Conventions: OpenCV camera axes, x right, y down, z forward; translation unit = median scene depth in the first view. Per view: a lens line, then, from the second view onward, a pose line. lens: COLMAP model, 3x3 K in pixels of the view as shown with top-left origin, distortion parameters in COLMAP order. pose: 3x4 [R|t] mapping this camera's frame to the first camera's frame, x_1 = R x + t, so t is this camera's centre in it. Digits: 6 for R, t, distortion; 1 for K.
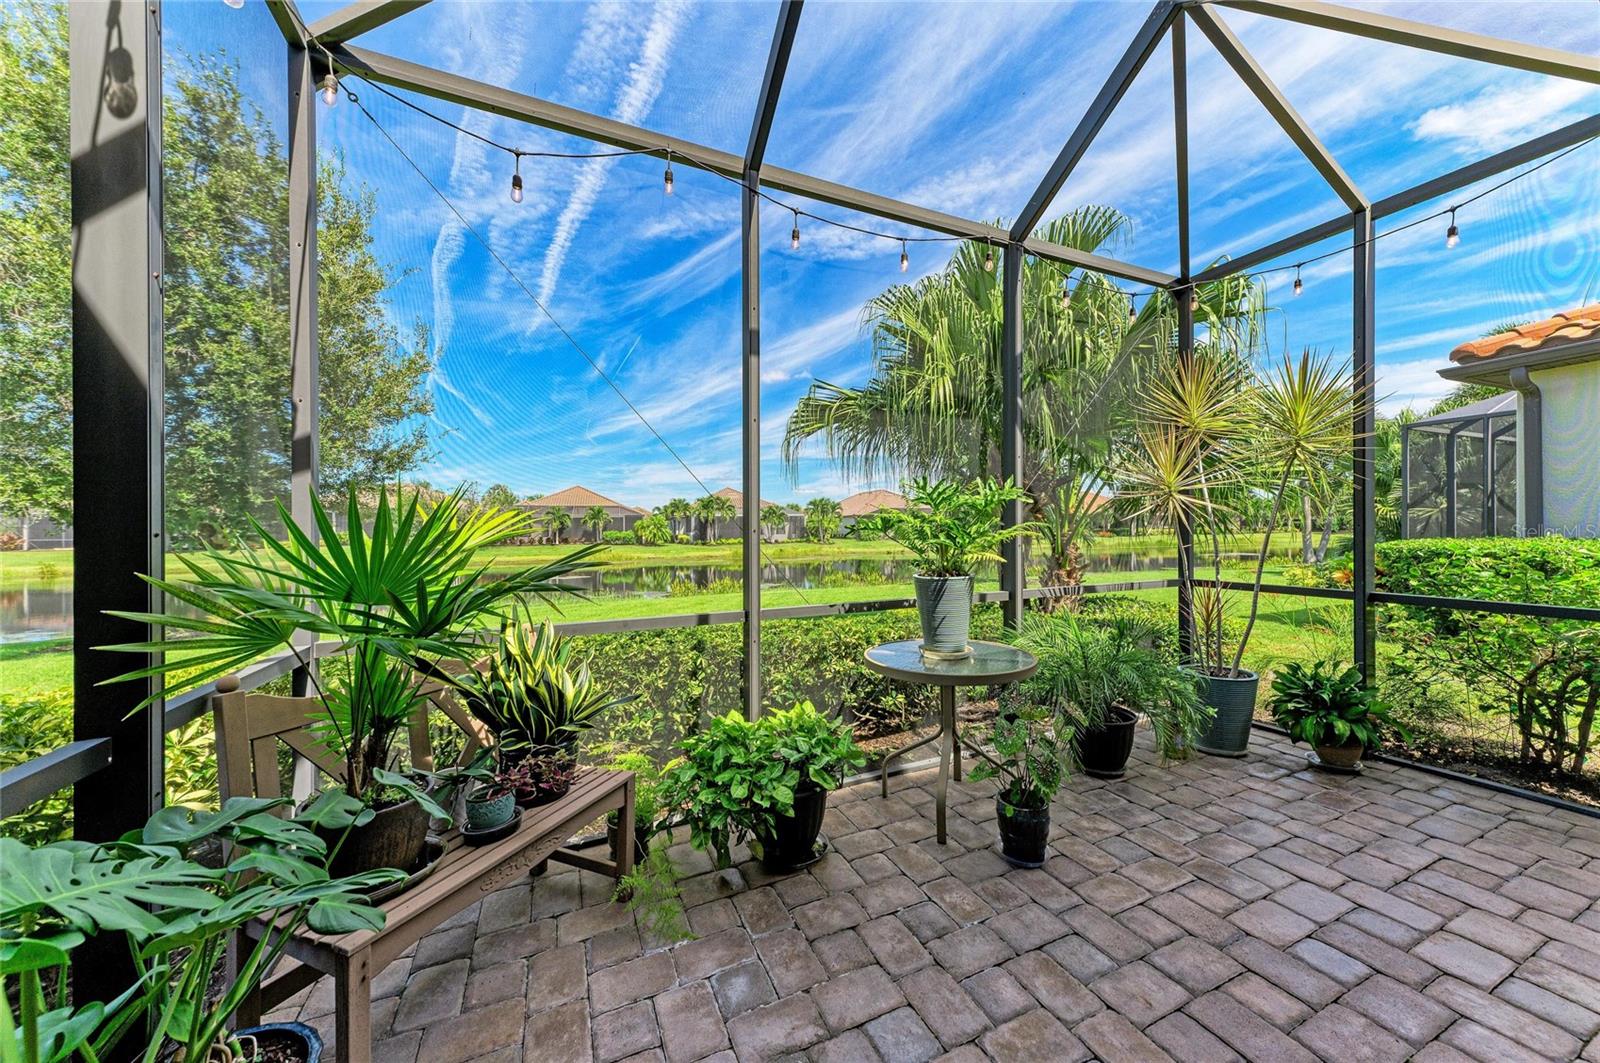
lens RADIAL K [[545.4, 0, 795.4], [0, 545.4, 533.9], [0, 0, 1]] dist [0.004765, -0.001273]
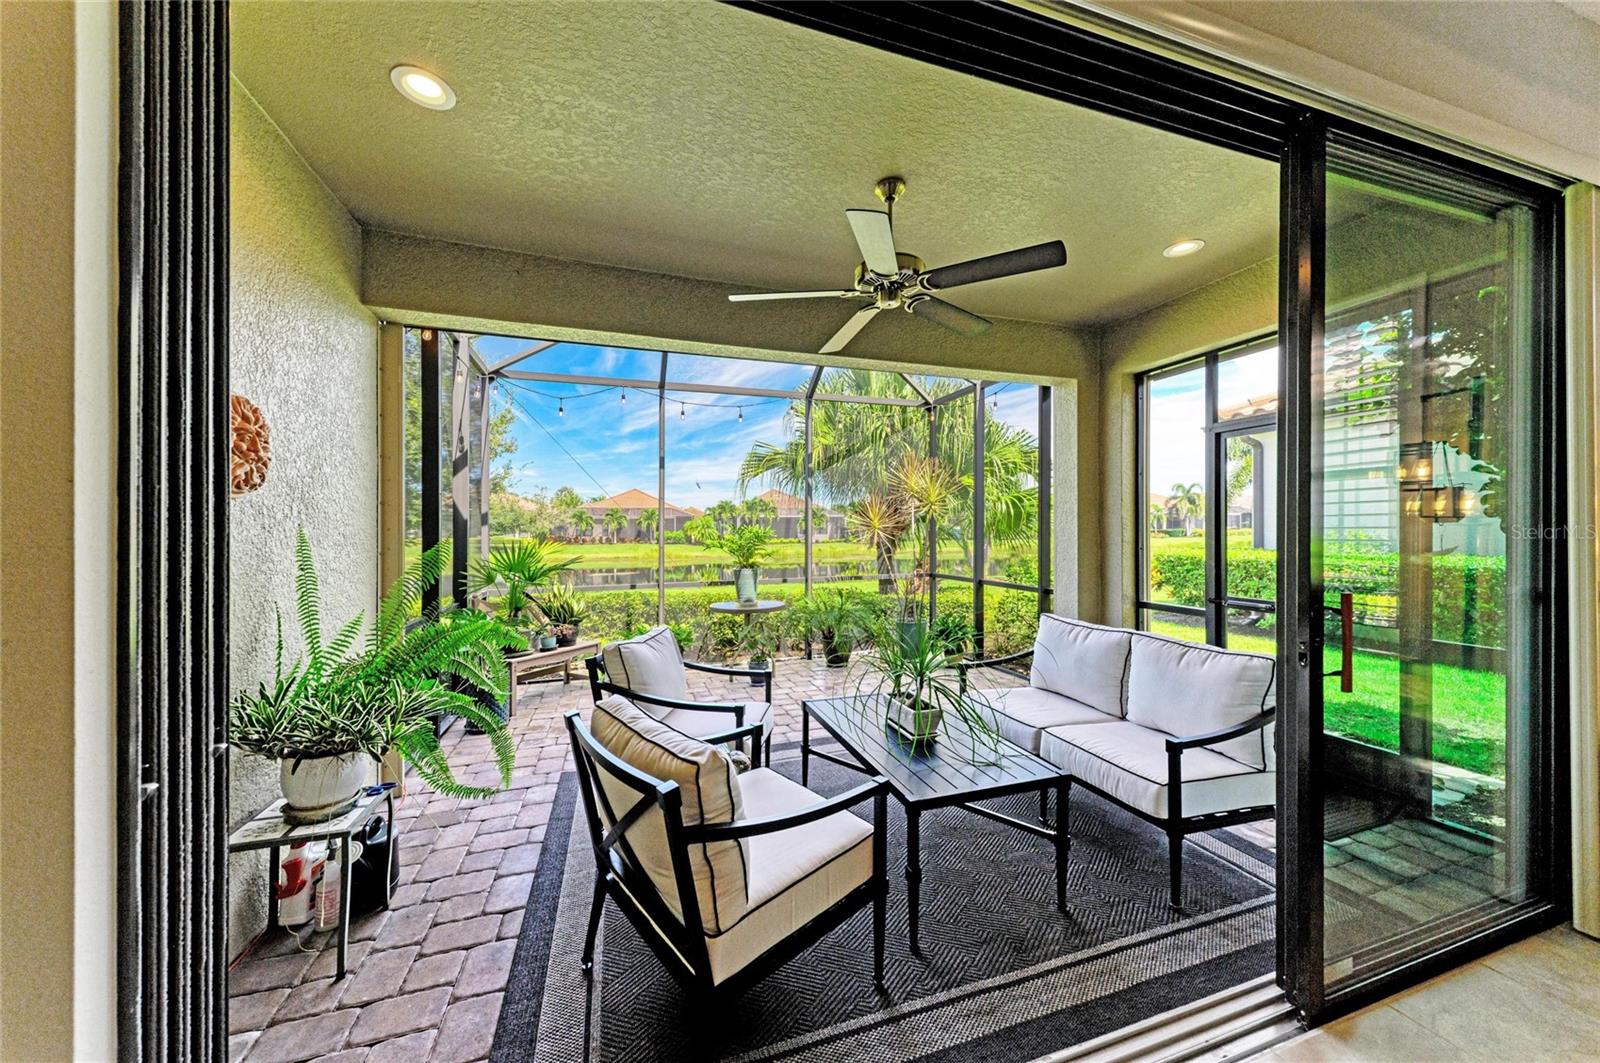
lens RADIAL K [[545.4, 0, 790.1], [0, 545.4, 528.1], [0, 0, 1]] dist [0.004765, -0.001273]
pose [[0.994162, 0.002040, -0.107880, 0.090916], [-0.002949, 0.999961, -0.008273, -0.009004], [0.107859, 0.008543, 0.994129, -0.154265]]
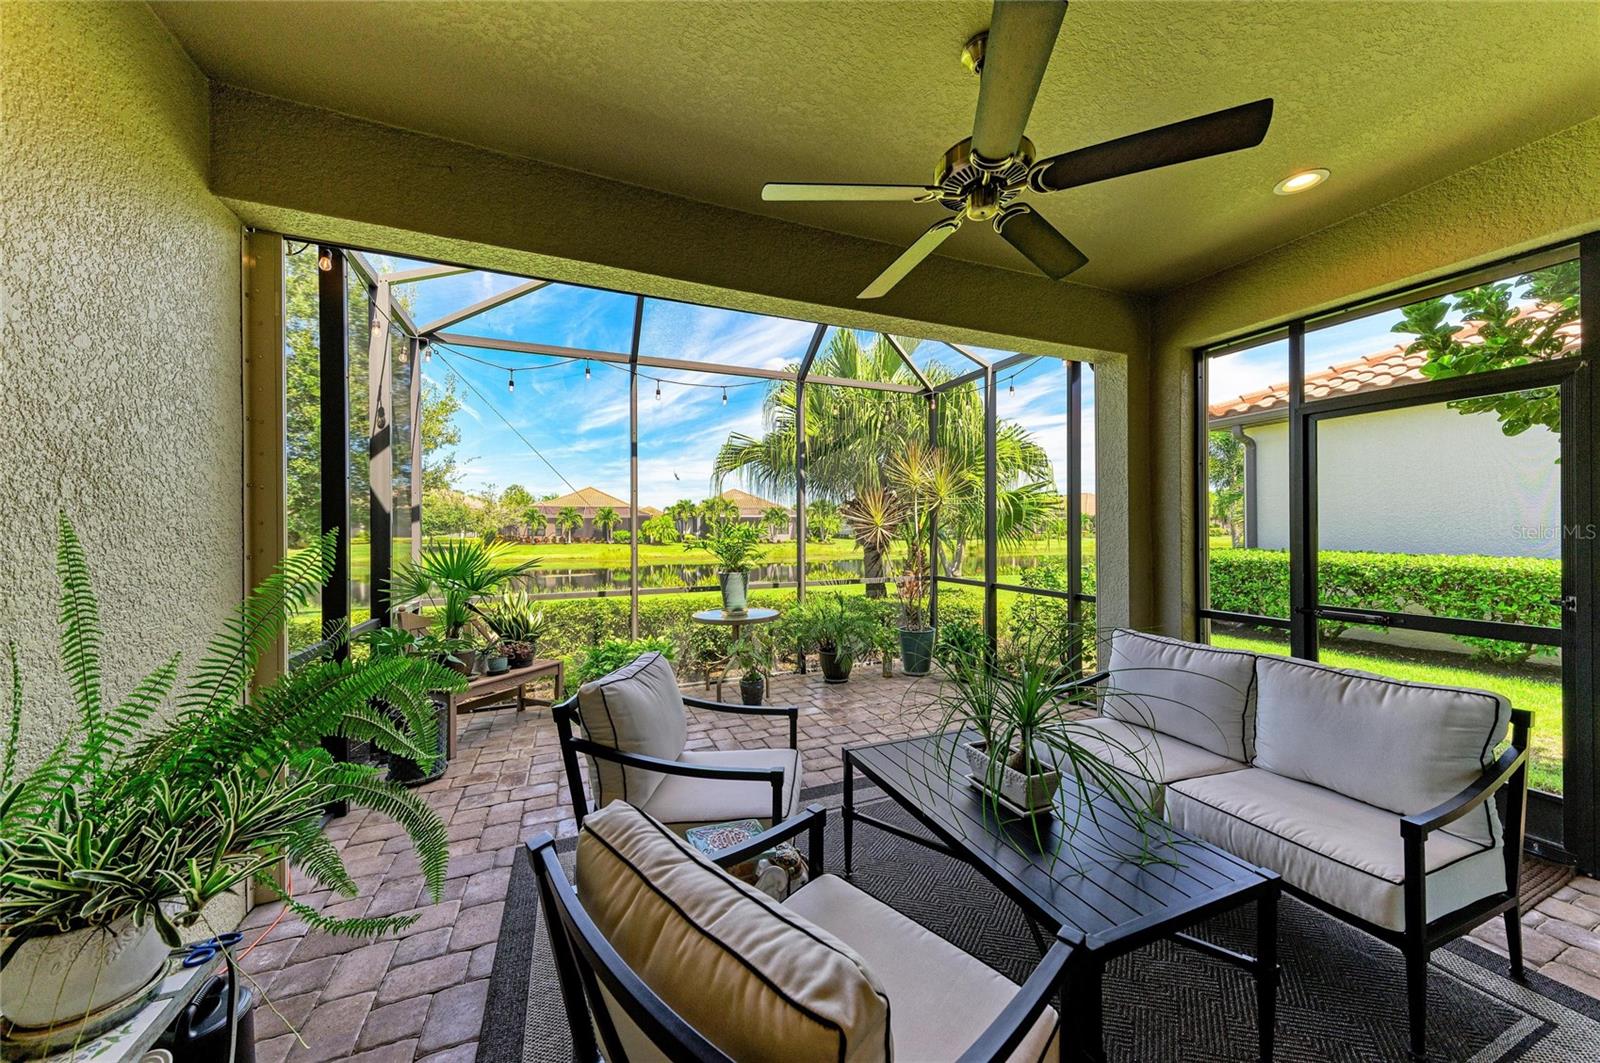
lens RADIAL K [[545.4, 0, 790.4], [0, 545.4, 537.6], [0, 0, 1]] dist [0.004765, -0.001273]
pose [[0.999477, 0.004908, -0.031959, 0.070528], [-0.004636, 0.999952, 0.008575, -0.008125], [0.031999, -0.008423, 0.999452, -0.118816]]
